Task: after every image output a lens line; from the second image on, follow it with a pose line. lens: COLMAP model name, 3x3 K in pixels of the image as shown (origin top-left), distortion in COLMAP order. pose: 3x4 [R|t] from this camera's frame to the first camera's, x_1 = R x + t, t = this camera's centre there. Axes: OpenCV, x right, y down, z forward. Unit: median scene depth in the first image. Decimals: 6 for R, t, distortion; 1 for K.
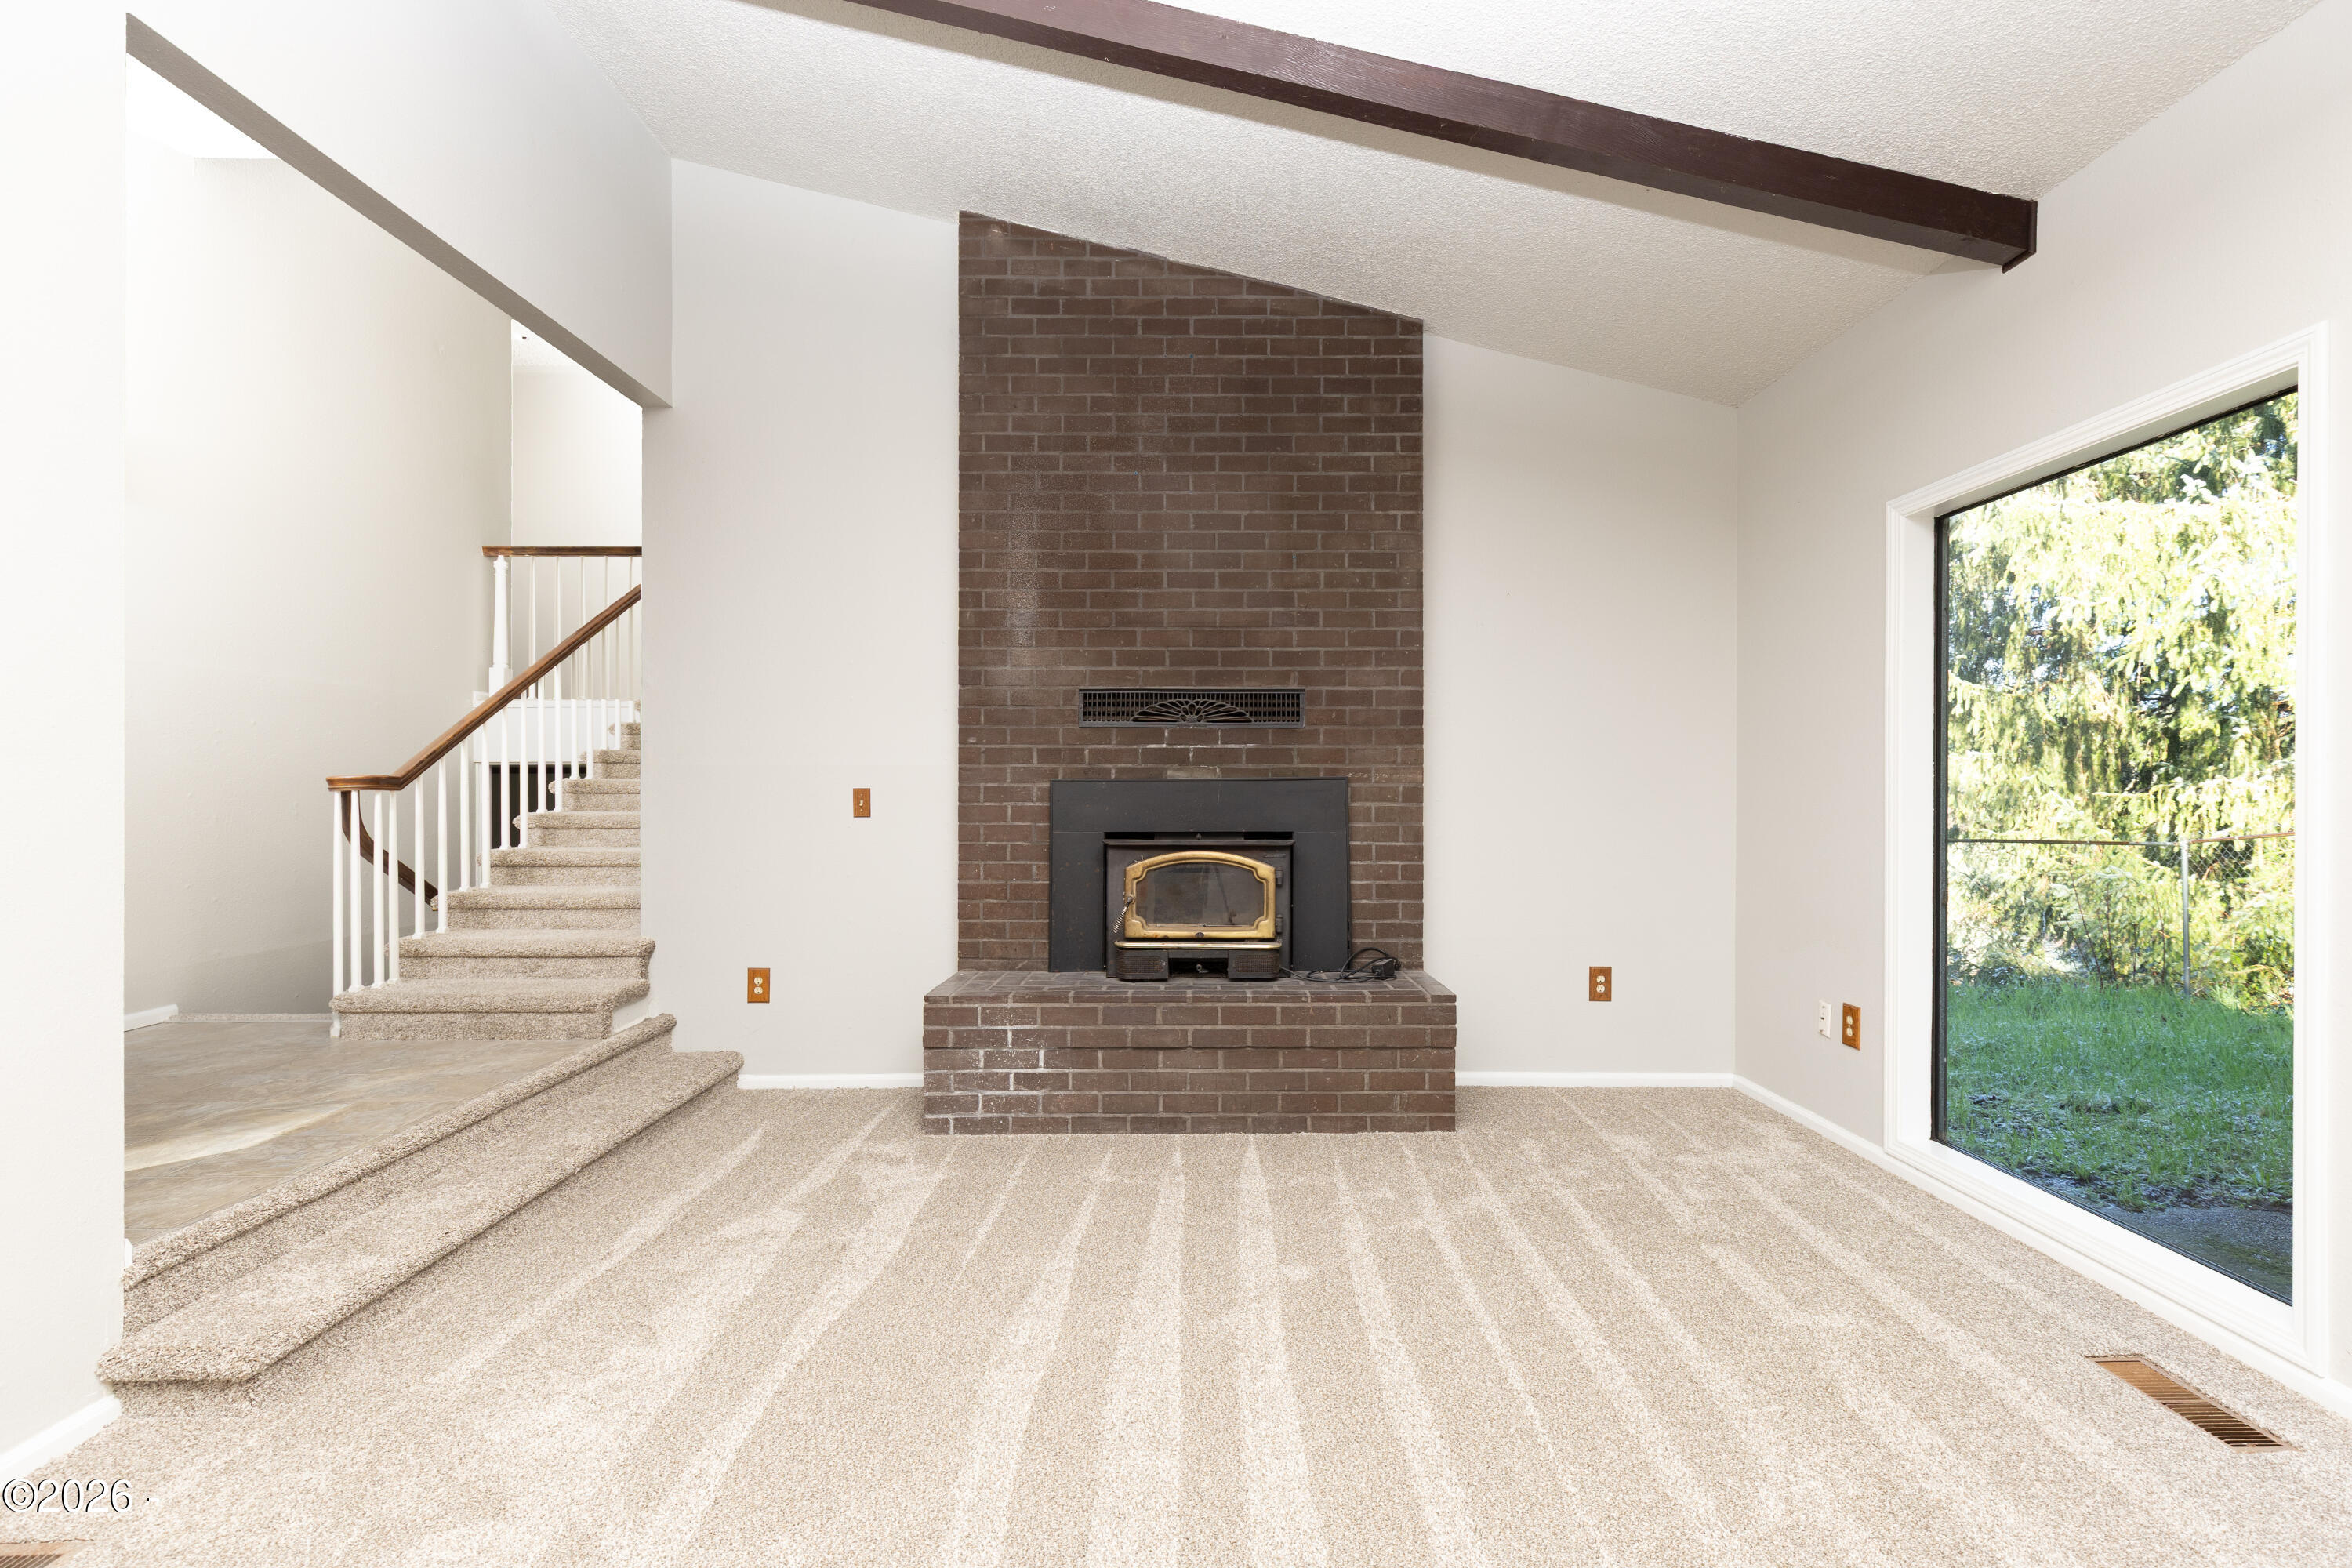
lens RADIAL K [[1069.9, 0, 1193.2], [0, 1069.9, 790.8], [0, 0, 1]] dist [0.006696, 0.000478]
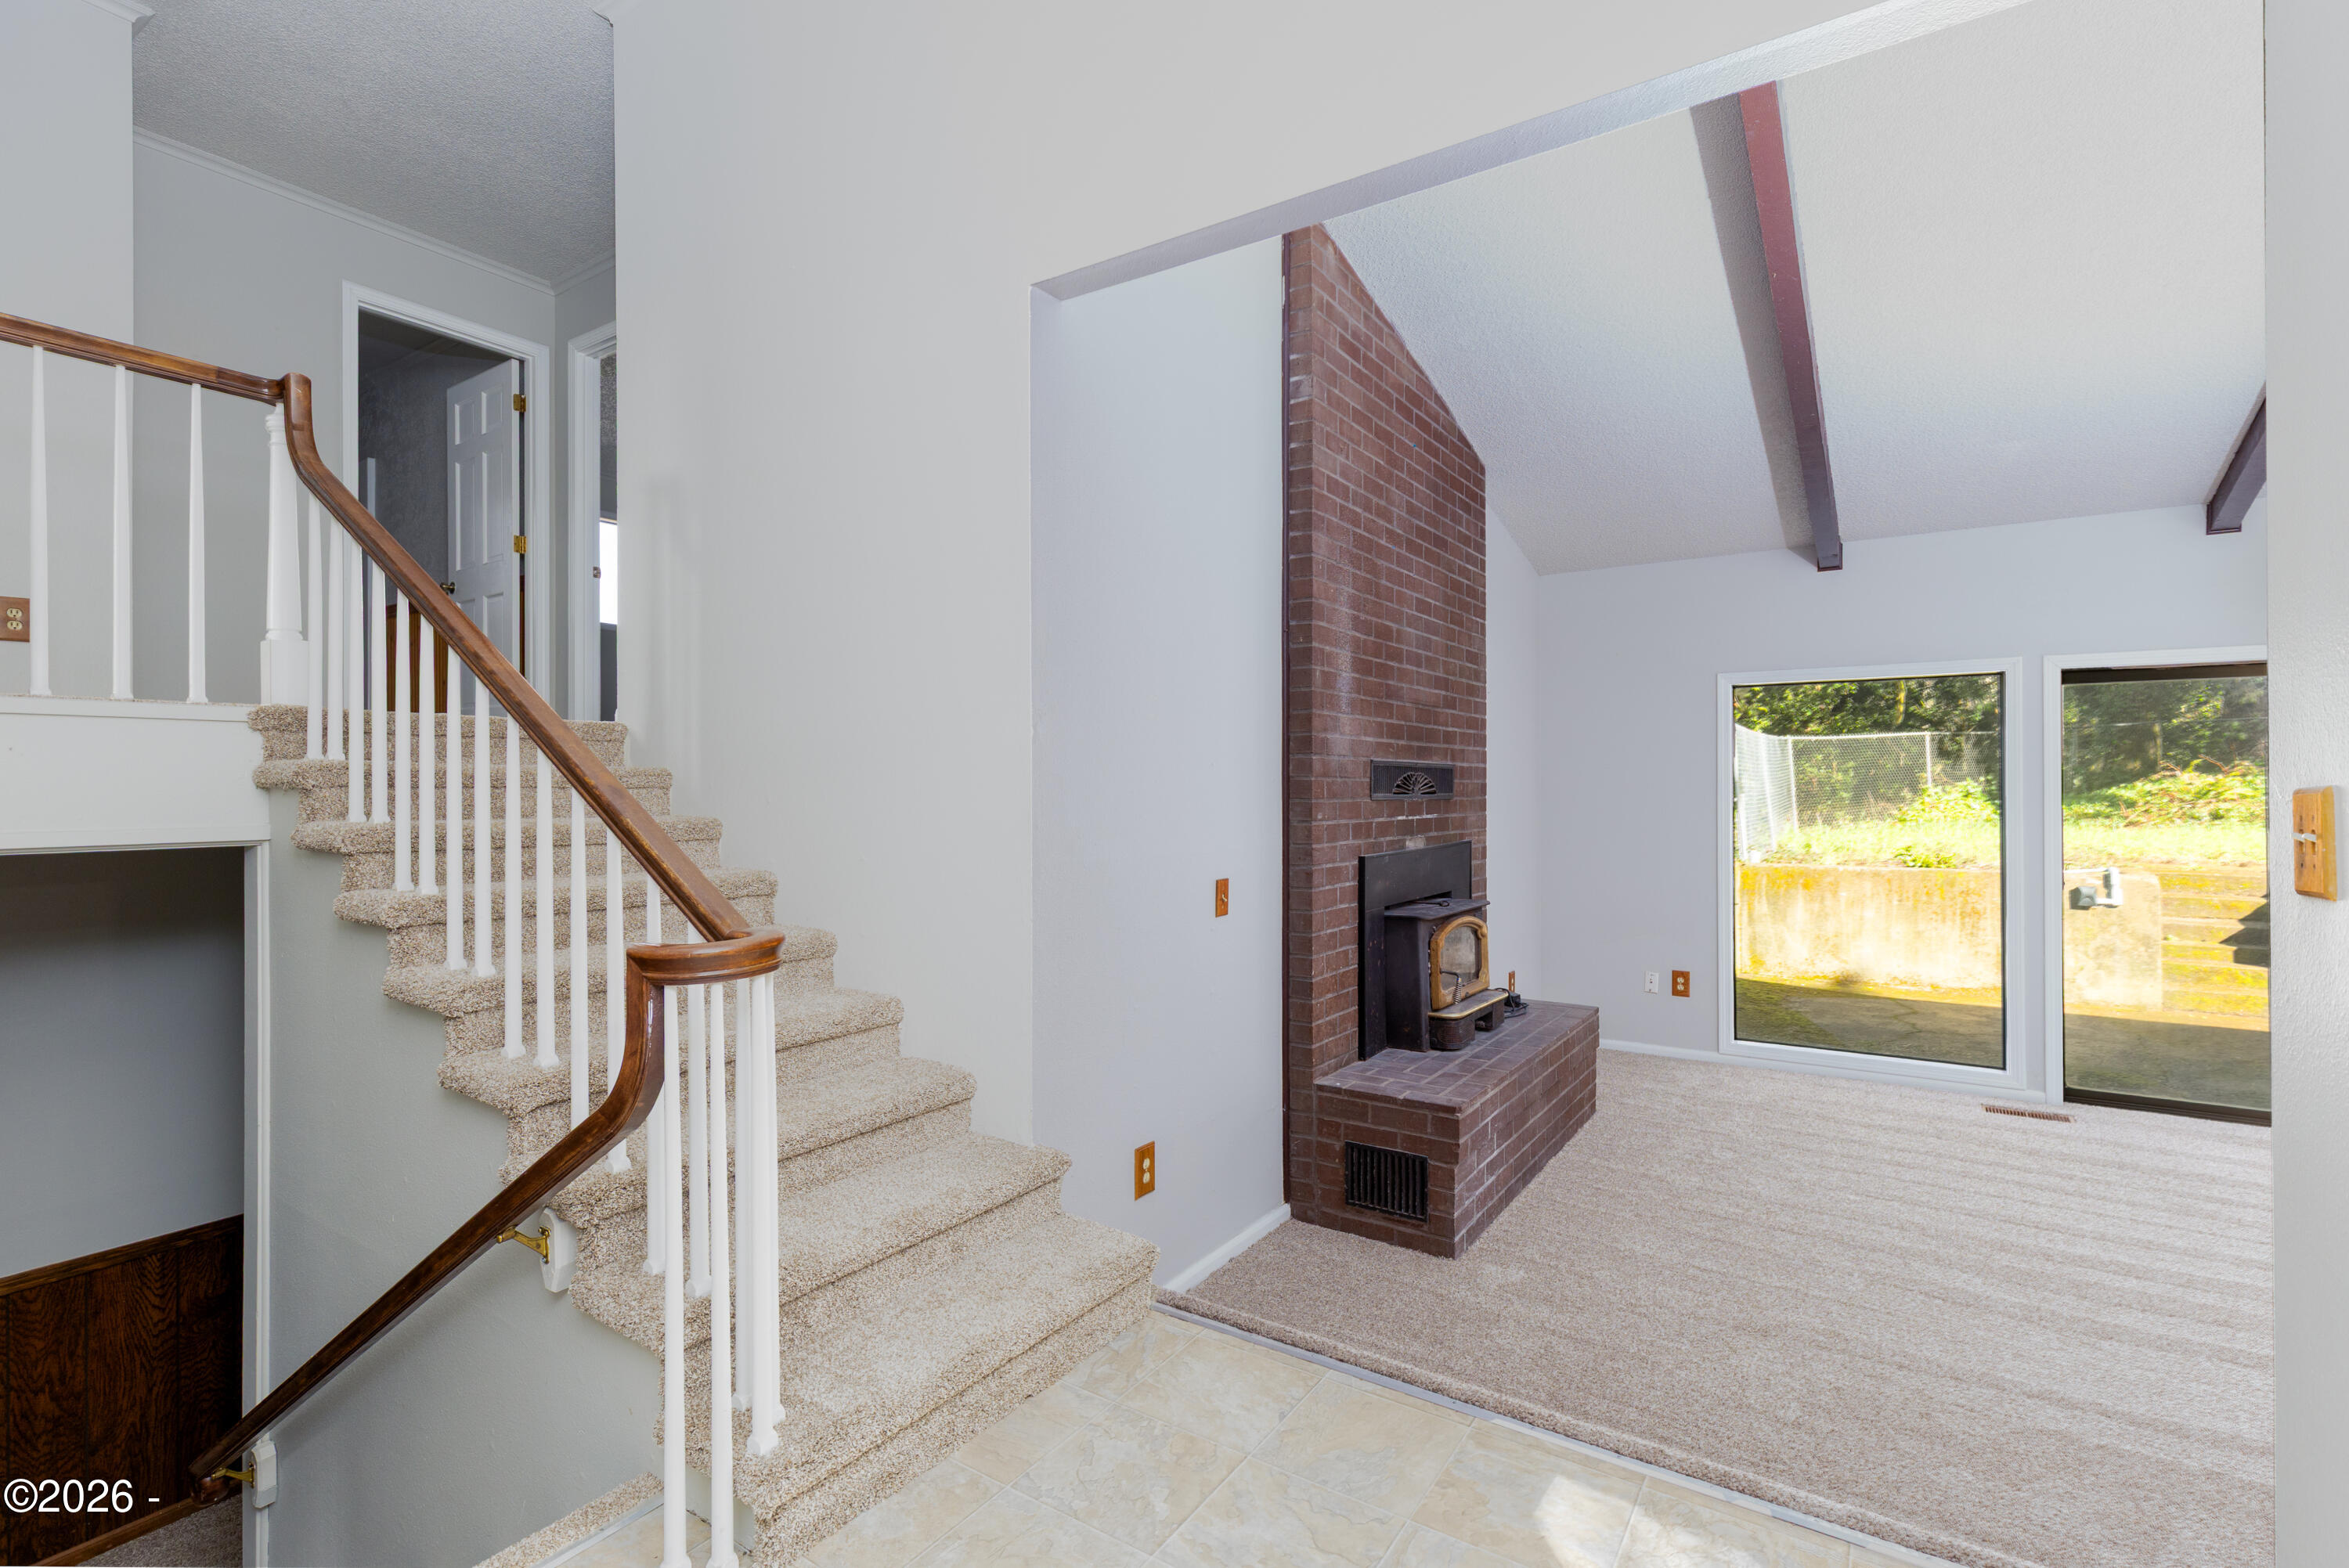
lens RADIAL K [[1083.4, 0, 1170.4], [0, 1083.4, 785.2], [0, 0, 1]] dist [-0.000528, -0.000170]
pose [[0.559002, -0.002144, 0.829163, -1.017303], [0.001683, 0.999998, 0.001450, -0.075309], [-0.829164, 0.000585, 0.559004, 0.606349]]
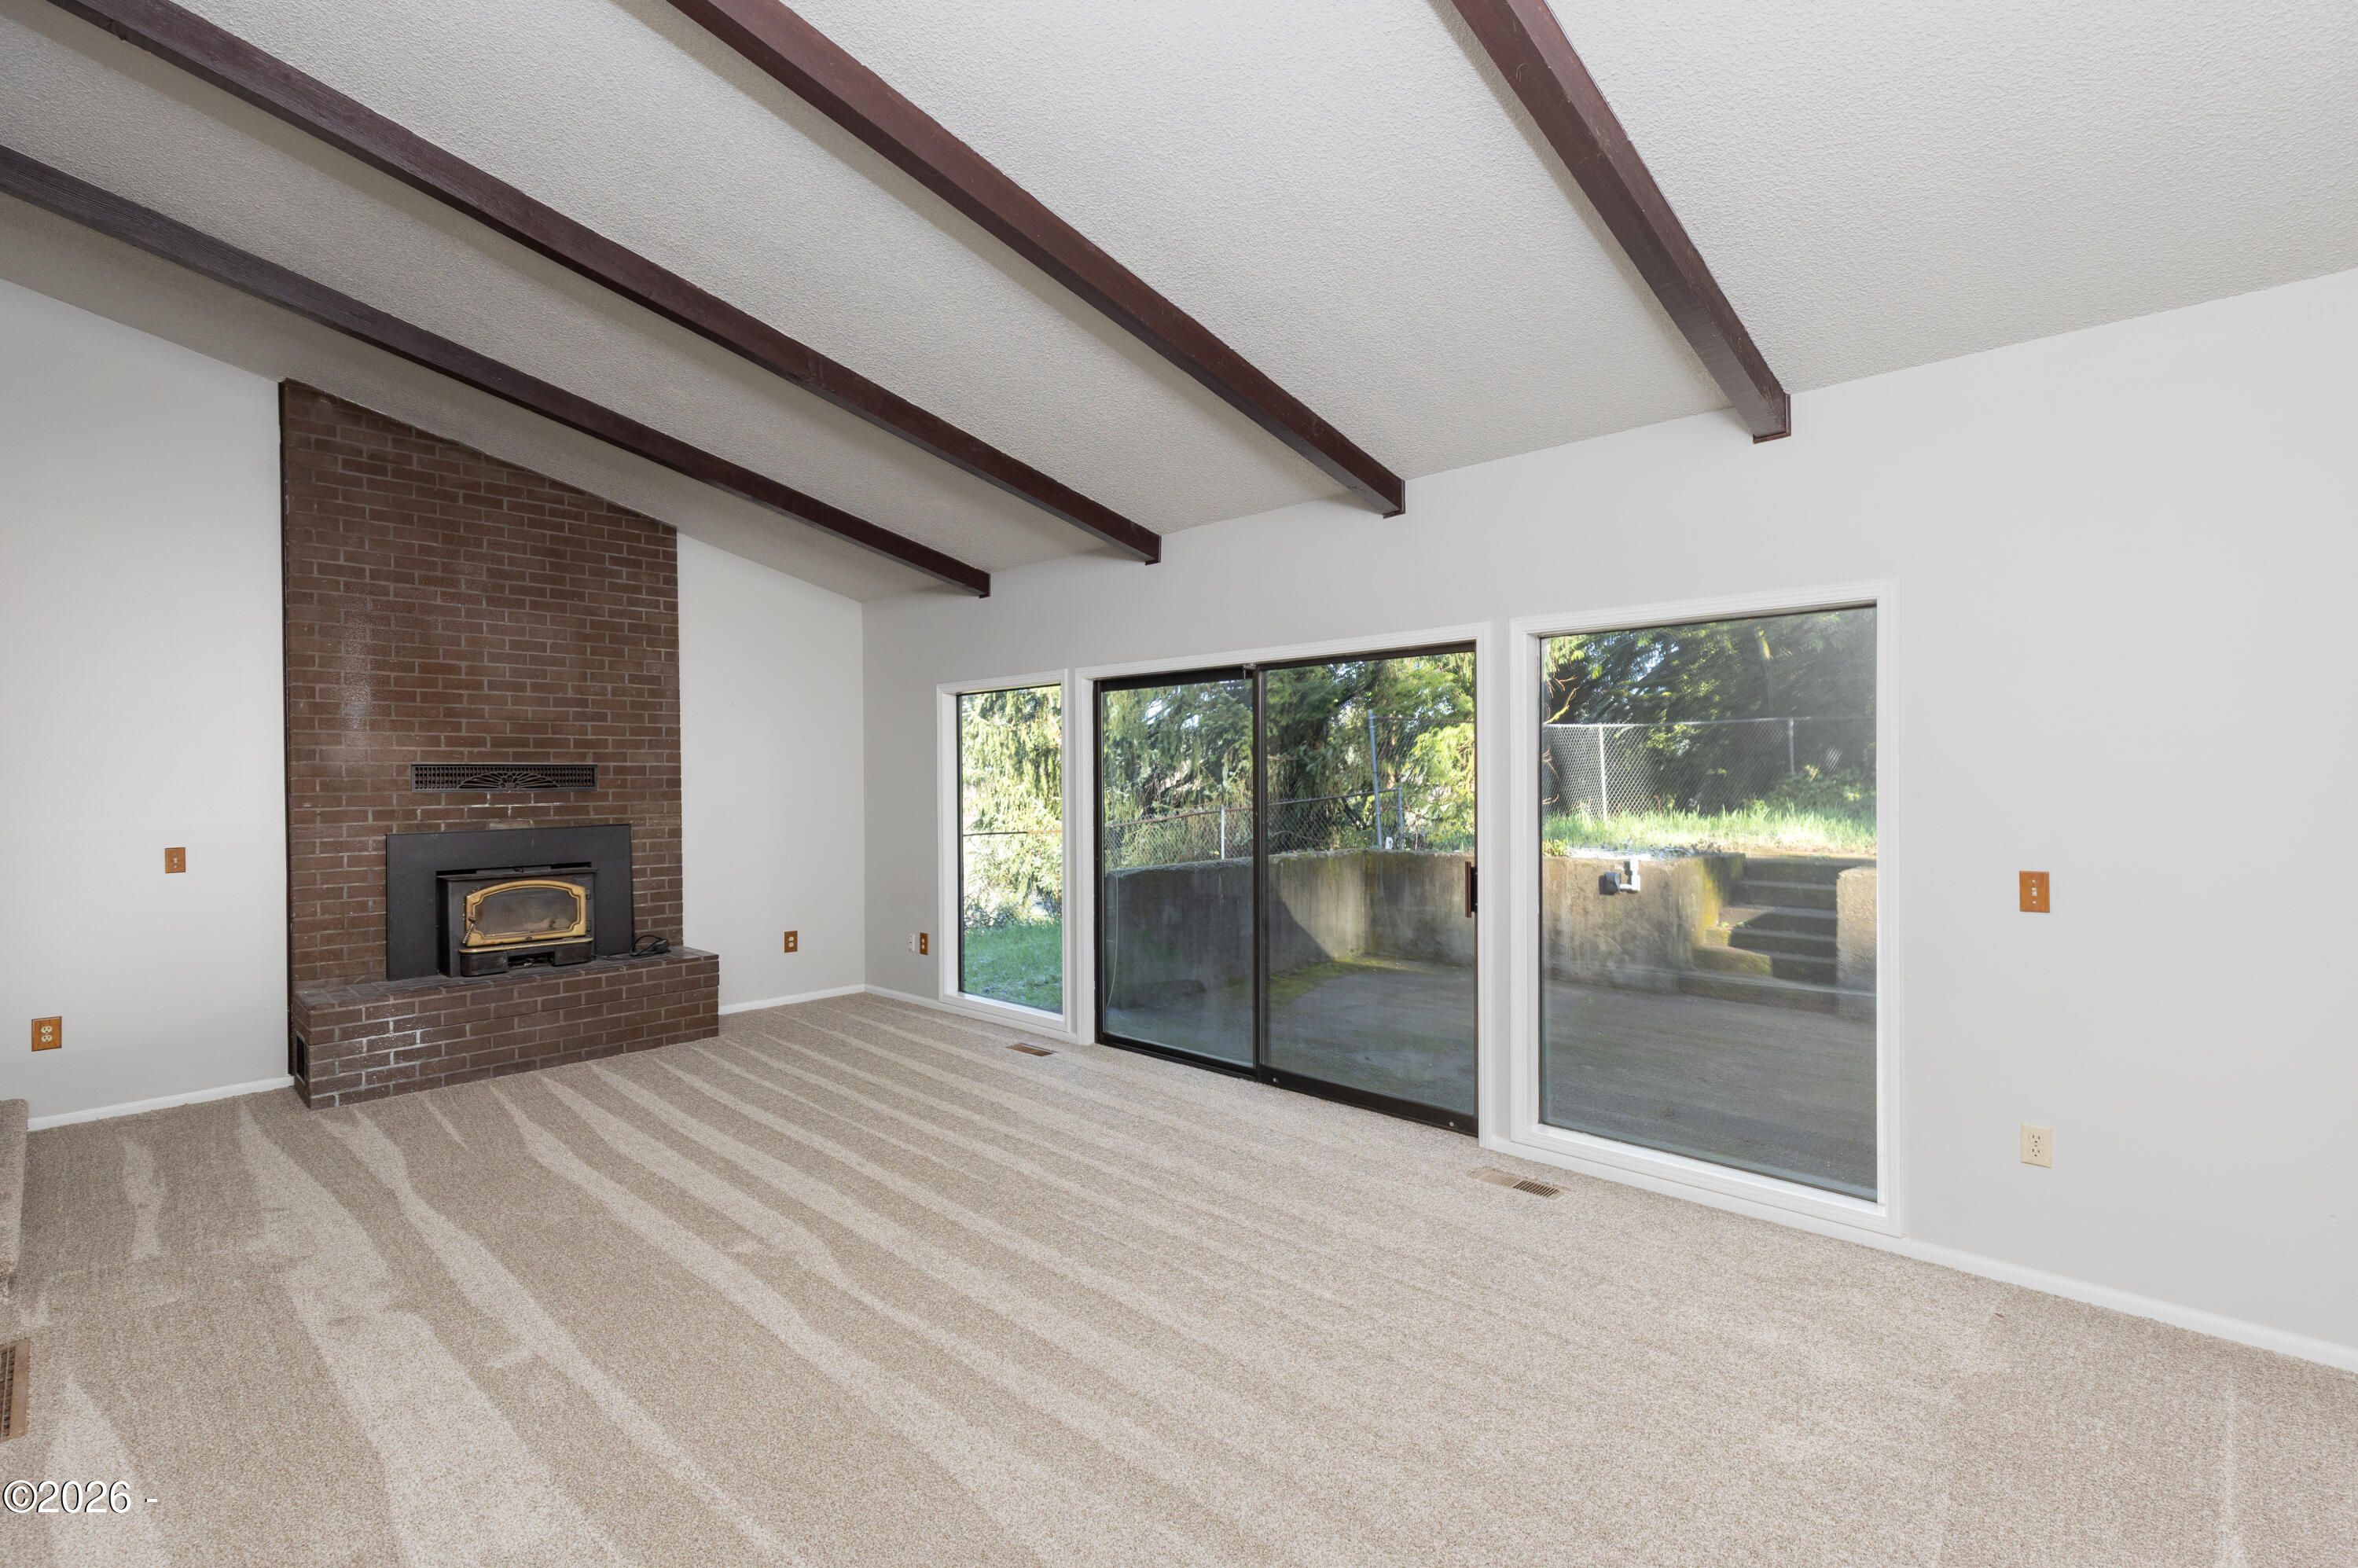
lens RADIAL K [[1098.7, 0, 1179.0], [0, 1098.7, 784.0], [0, 0, 1]] dist [0.015392, -0.000417]
pose [[0.702657, -0.011727, 0.711433, -0.414045], [0.010778, 0.999925, 0.005836, -0.068444], [-0.711448, 0.003567, 0.702730, -0.635761]]
